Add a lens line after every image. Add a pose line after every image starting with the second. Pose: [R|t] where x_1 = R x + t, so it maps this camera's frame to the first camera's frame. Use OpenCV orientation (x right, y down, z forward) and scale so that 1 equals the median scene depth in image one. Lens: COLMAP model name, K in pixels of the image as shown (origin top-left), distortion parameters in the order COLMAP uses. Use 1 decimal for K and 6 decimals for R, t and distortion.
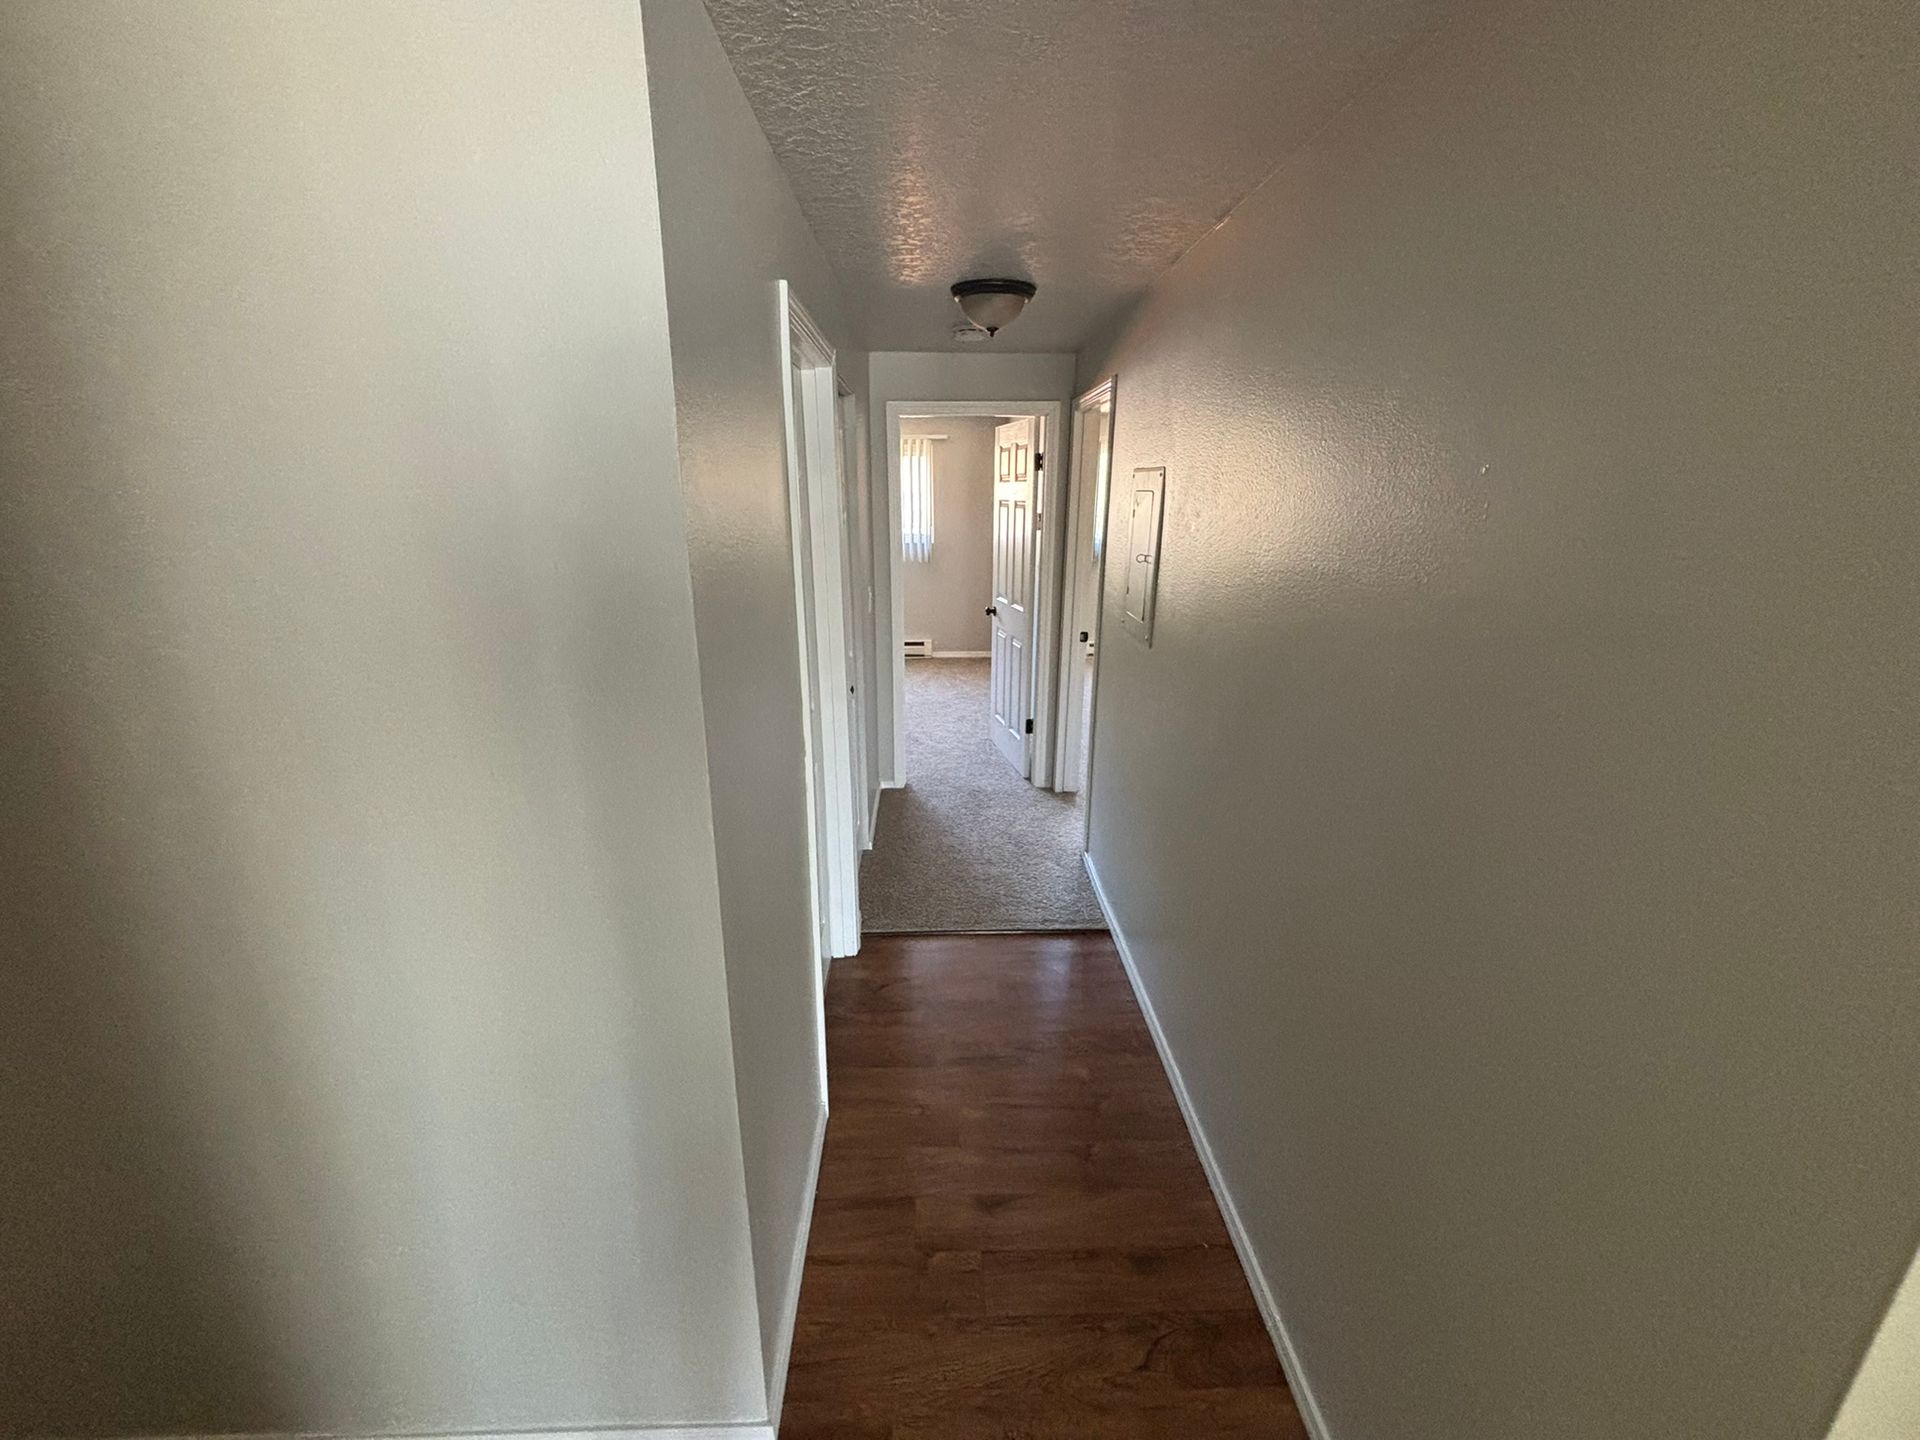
lens RADIAL K [[771.8, 0, 961.3], [0, 771.8, 726.1], [0, 0, 1]] dist [0.002378, -0.000040]
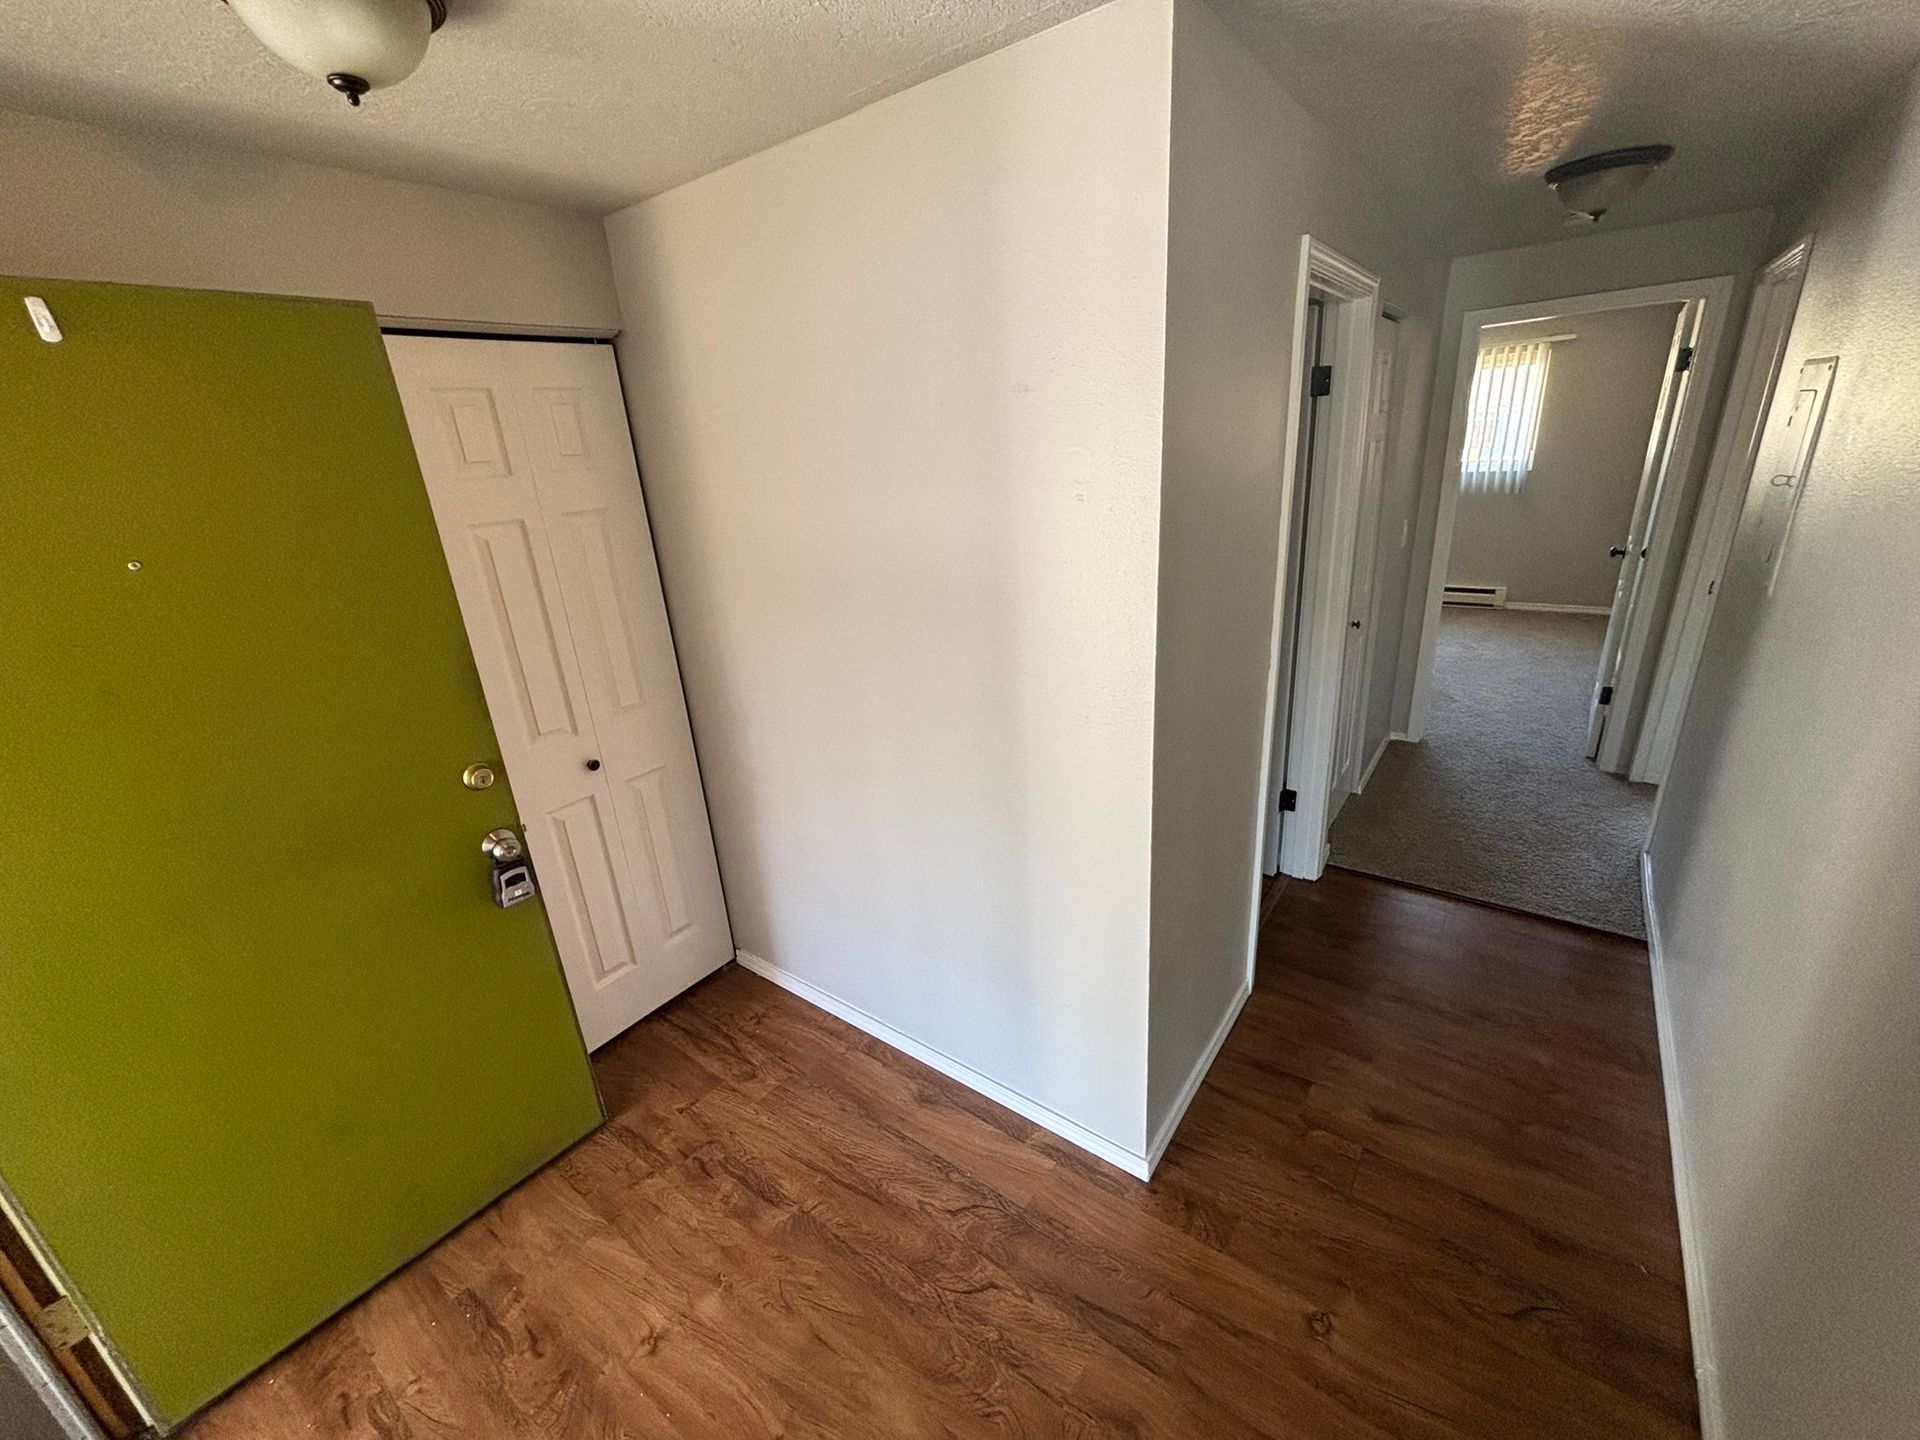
lens RADIAL K [[771.8, 0, 961.3], [0, 771.8, 726.1], [0, 0, 1]] dist [0.002378, -0.000040]
pose [[0.779160, 0.161977, -0.605536, 0.063250], [-0.116375, 0.986621, 0.114171, 0.019917], [0.615928, -0.018488, 0.787586, -0.076255]]
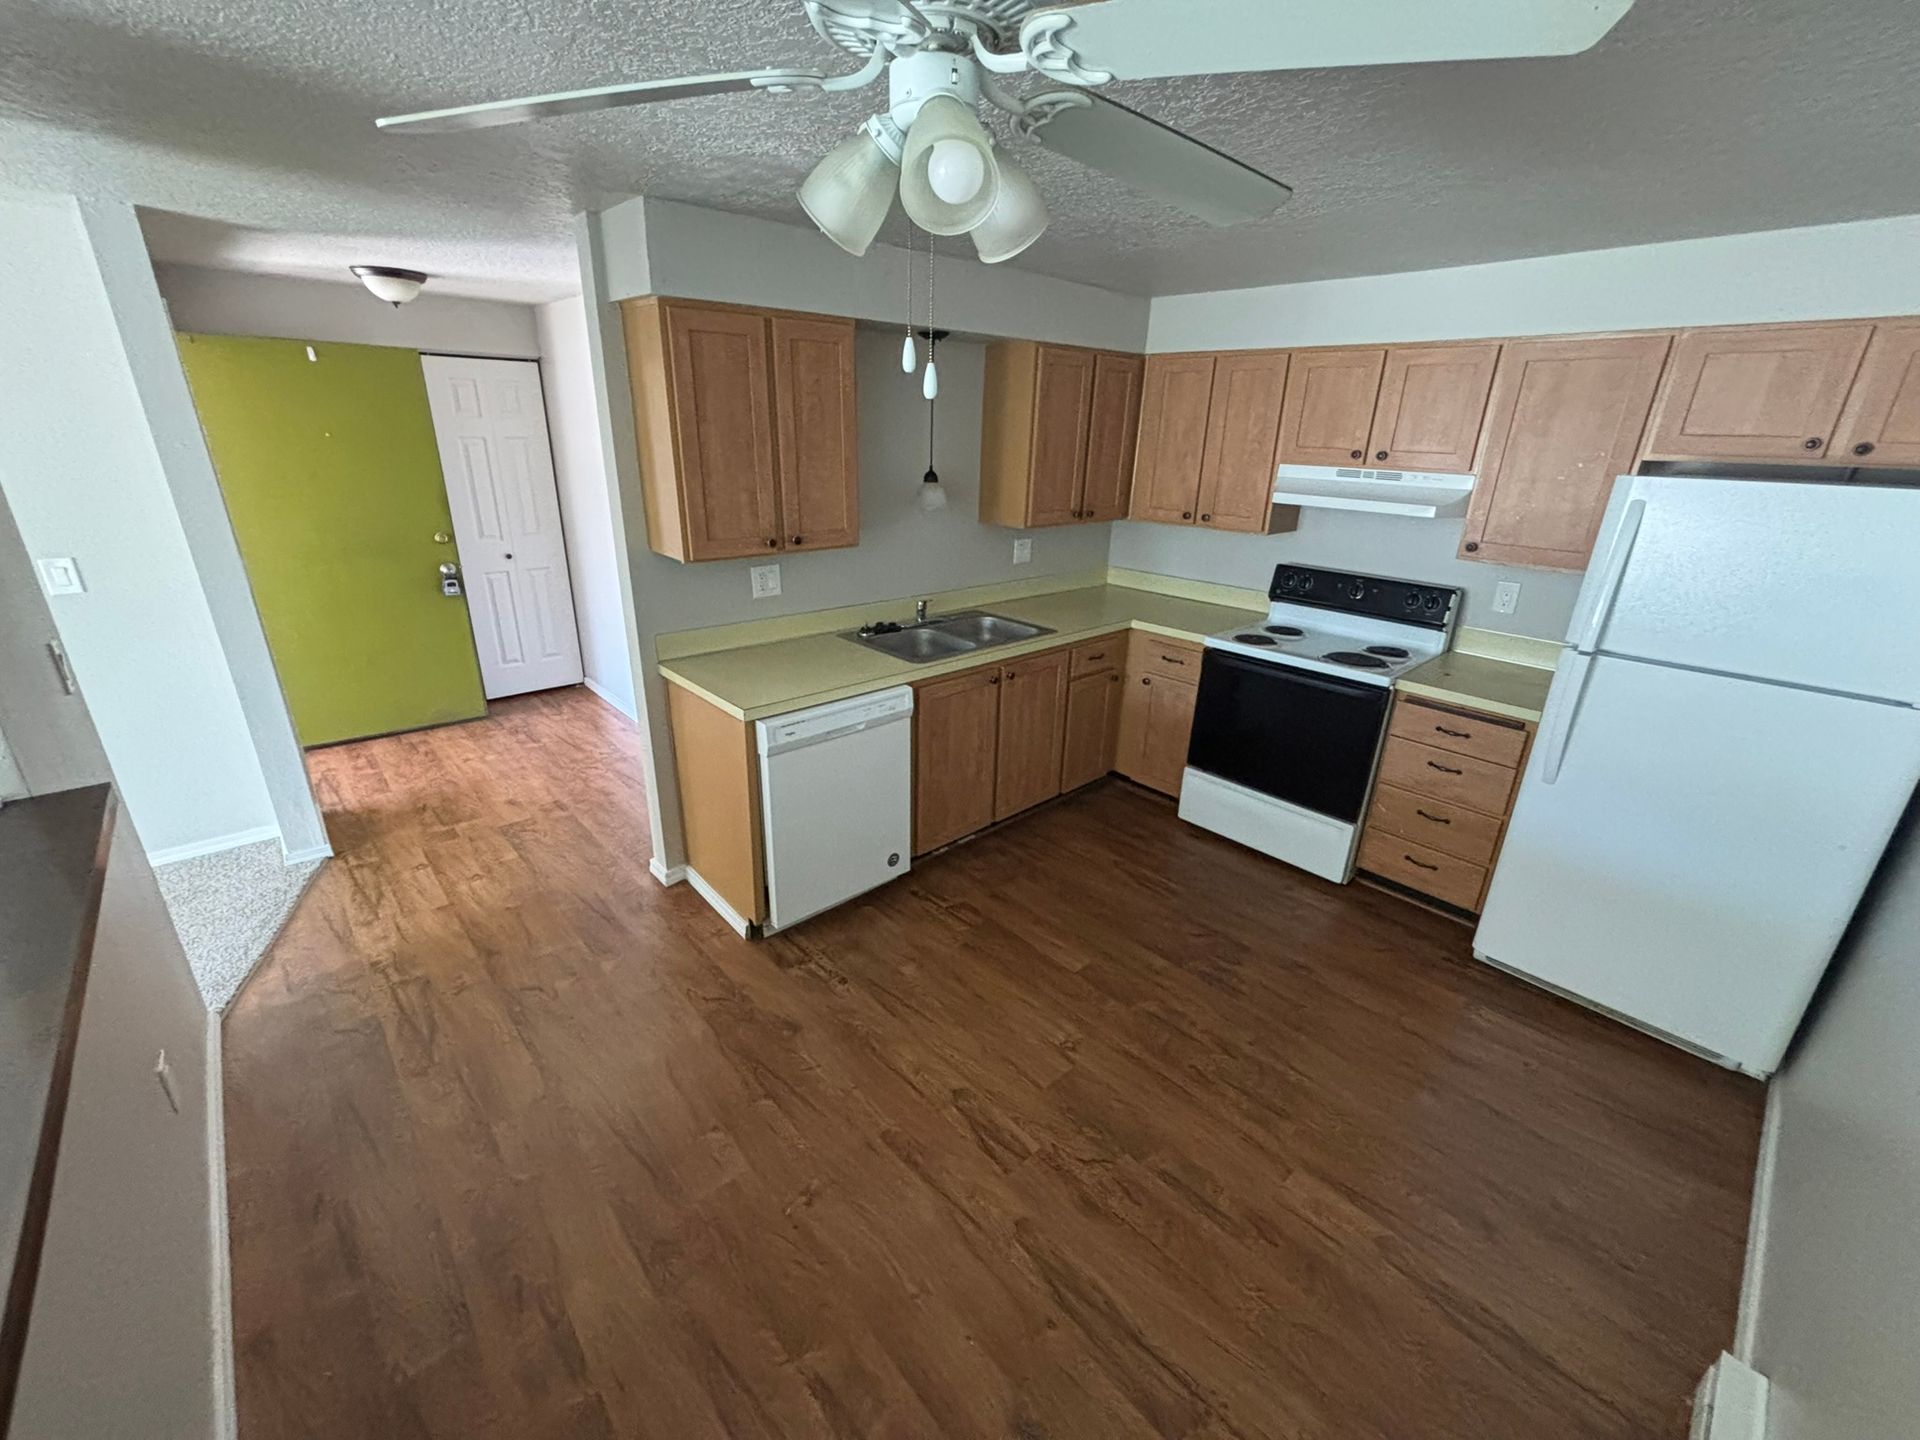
lens RADIAL K [[777.3, 0, 955.2], [0, 777.3, 717.3], [0, 0, 1]] dist [0.001724, -0.000168]
pose [[0.649293, 0.281442, -0.706547, 0.839106], [-0.250793, 0.956278, 0.150447, 0.026575], [0.717998, 0.079513, 0.691489, -0.115521]]
